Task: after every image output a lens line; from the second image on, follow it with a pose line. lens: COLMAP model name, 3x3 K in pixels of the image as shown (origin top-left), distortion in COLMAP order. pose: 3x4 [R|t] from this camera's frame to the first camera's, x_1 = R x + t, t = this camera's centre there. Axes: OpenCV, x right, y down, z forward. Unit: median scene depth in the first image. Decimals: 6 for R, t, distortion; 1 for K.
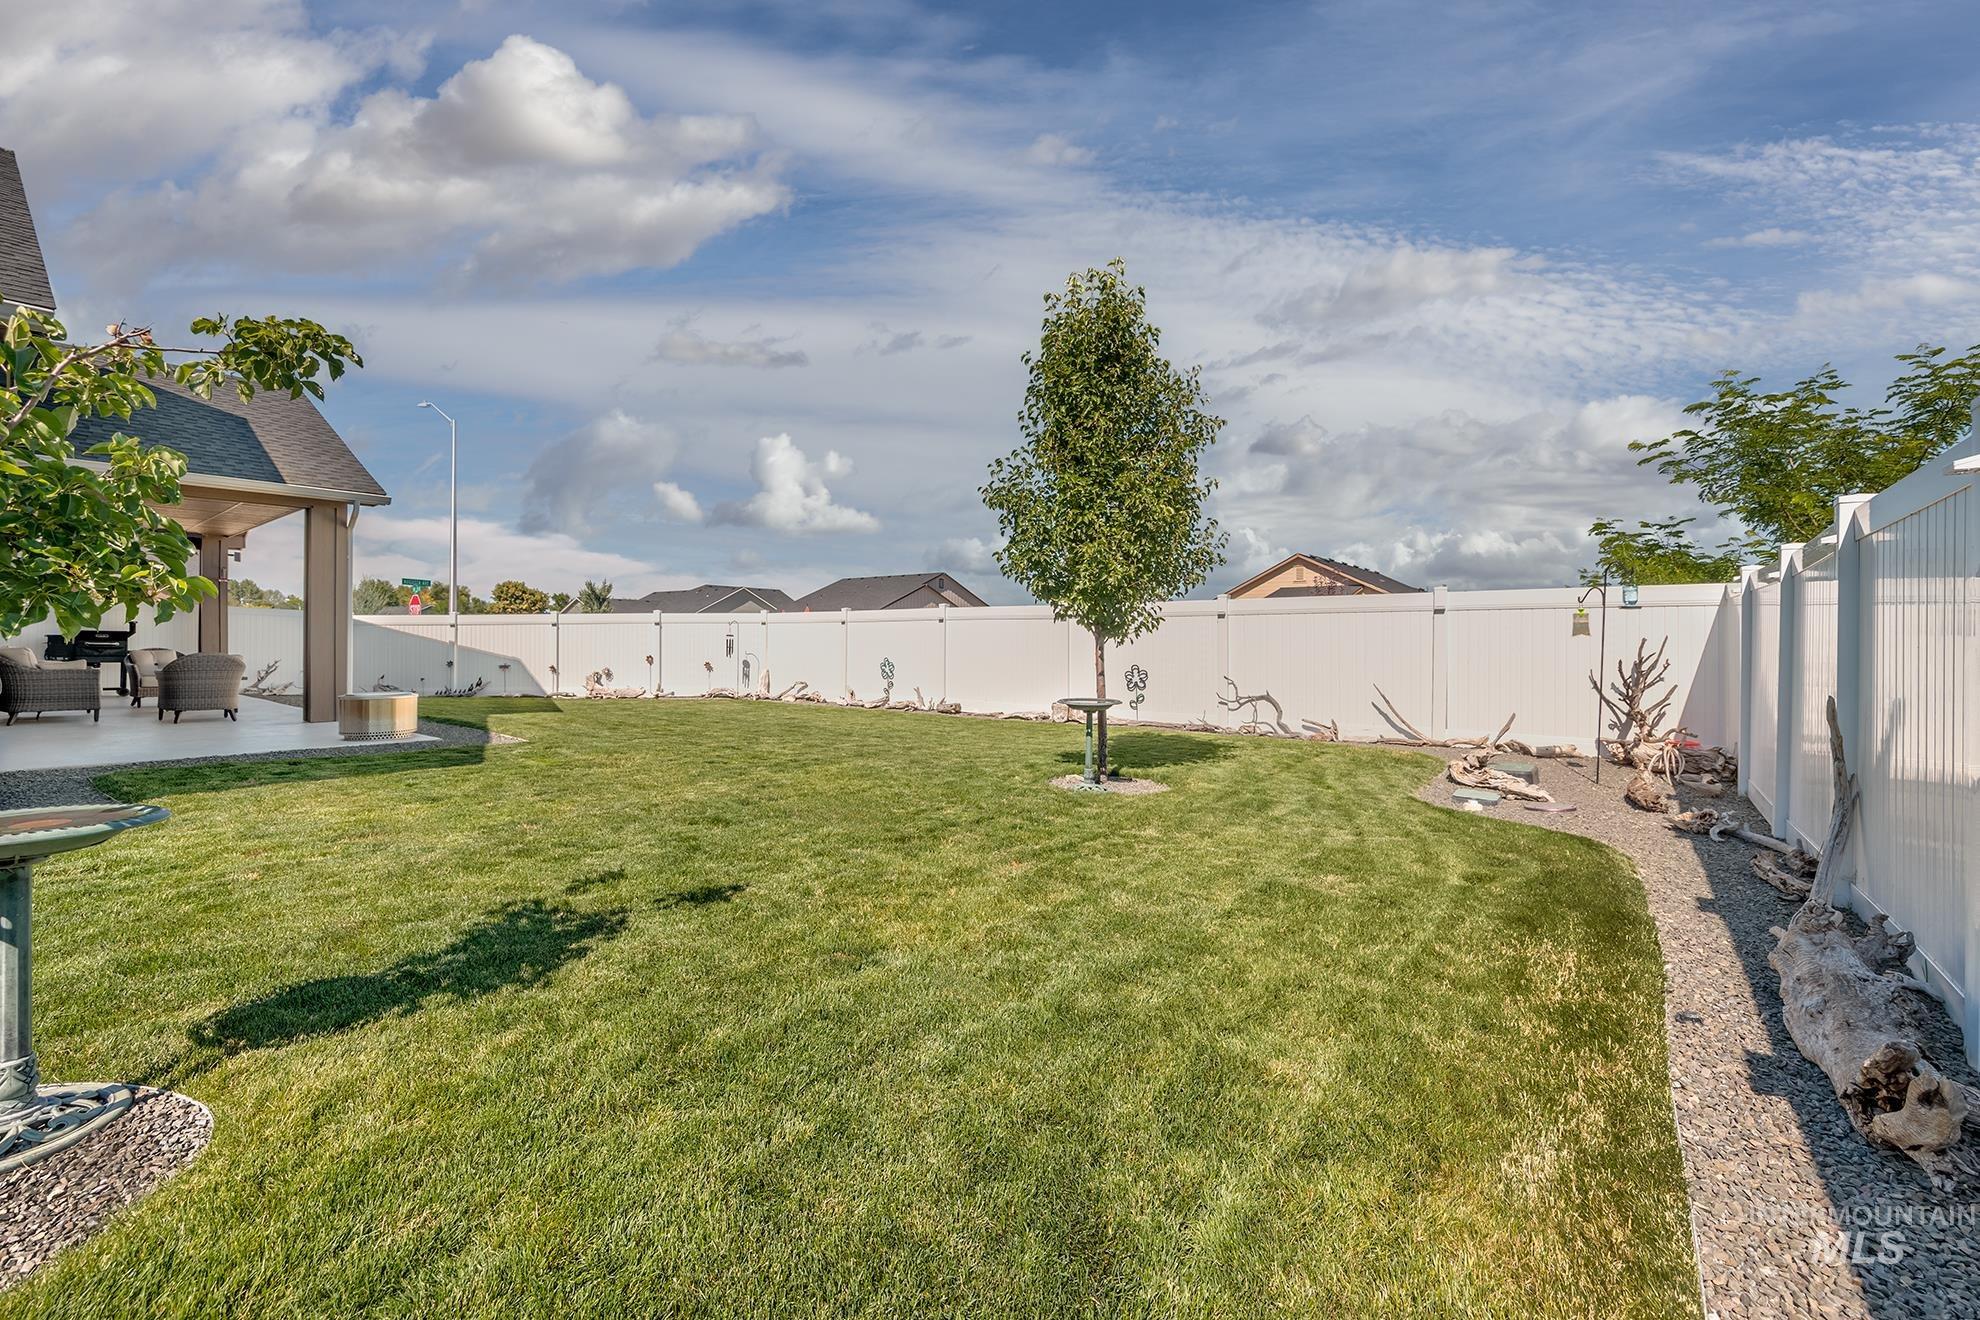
lens RADIAL K [[802.8, 0, 962.7], [0, 802.8, 636.9], [0, 0, 1]] dist [0.002000, 0.000114]
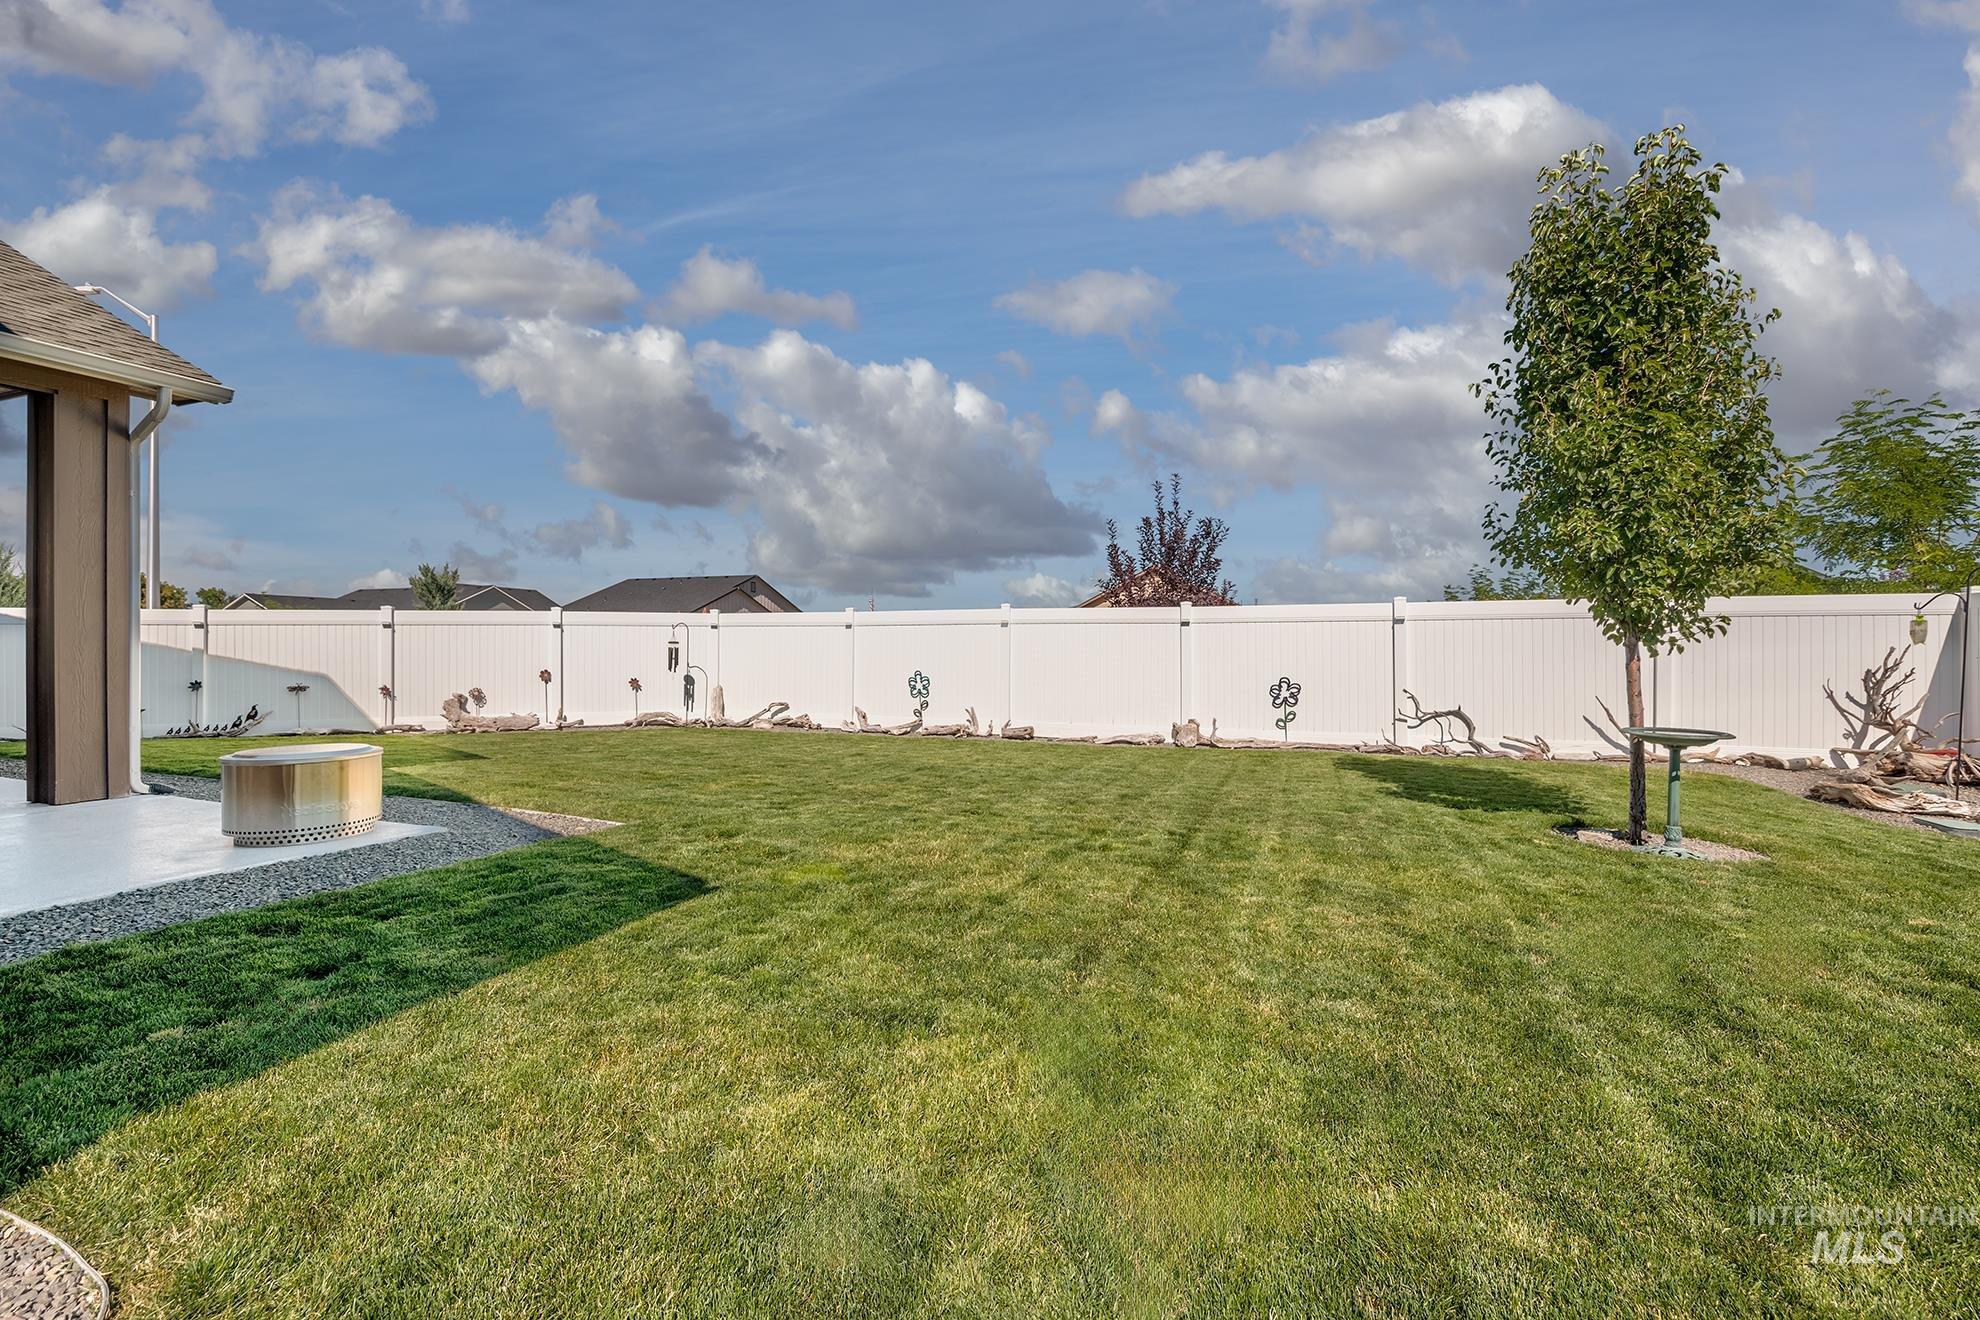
lens RADIAL K [[805.4, 0, 983.9], [0, 805.4, 655.2], [0, 0, 1]] dist [0.002233, -0.000089]
pose [[0.948682, -0.002044, 0.316225, -0.262201], [-0.001706, 0.999931, 0.011583, 0.001225], [-0.316227, -0.011528, 0.948613, 0.203193]]
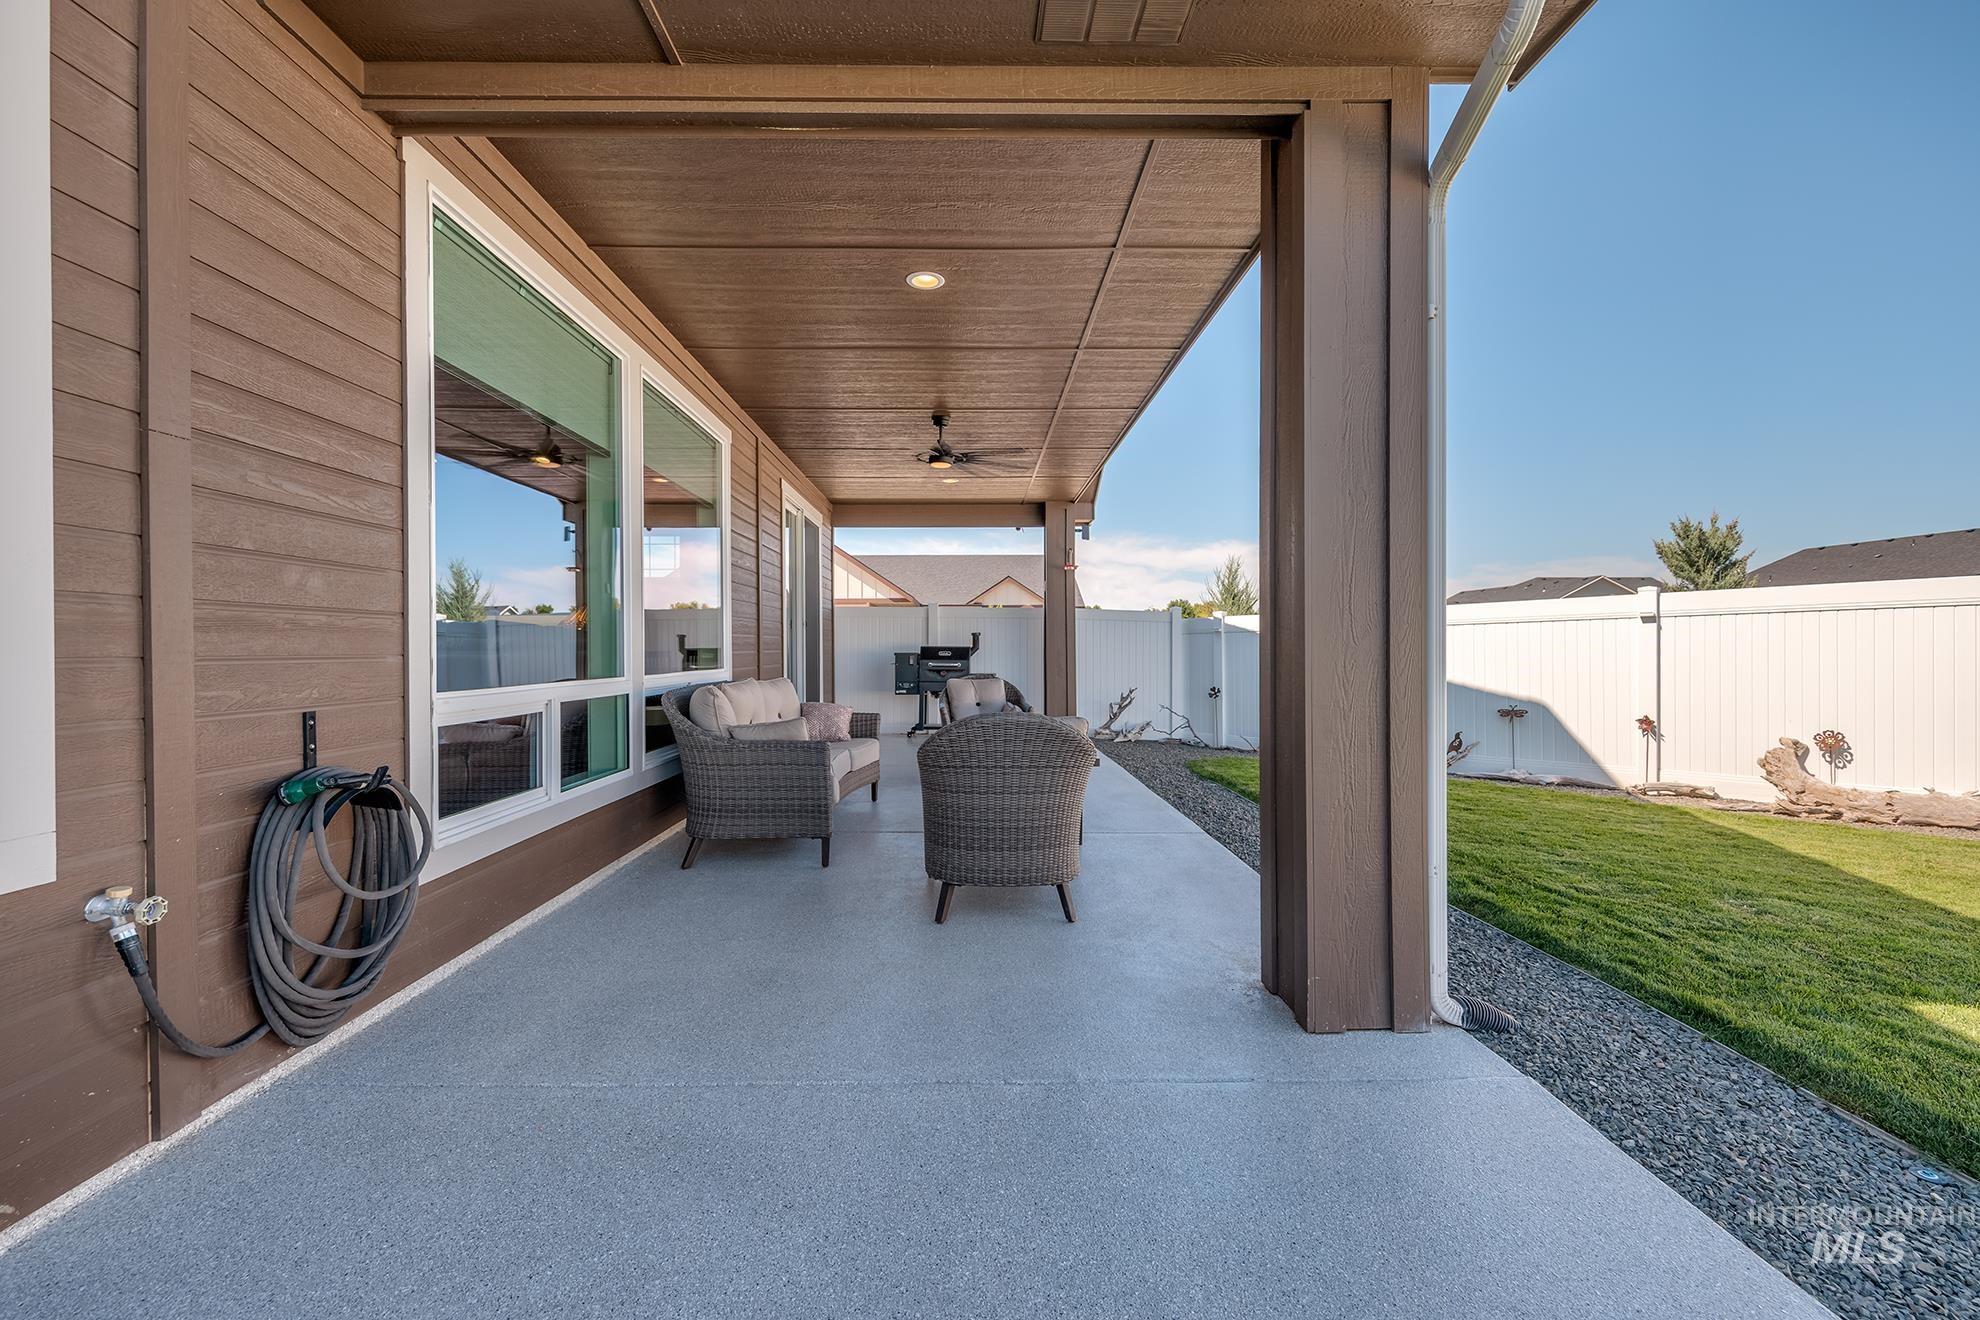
lens RADIAL K [[802.8, 0, 997.0], [0, 802.8, 653.2], [0, 0, 1]] dist [0.002000, 0.000114]
pose [[0.659136, -0.005725, -0.752002, -0.447814], [0.012338, 0.999919, 0.003202, -0.002847], [0.751923, -0.011389, 0.659153, 0.502095]]
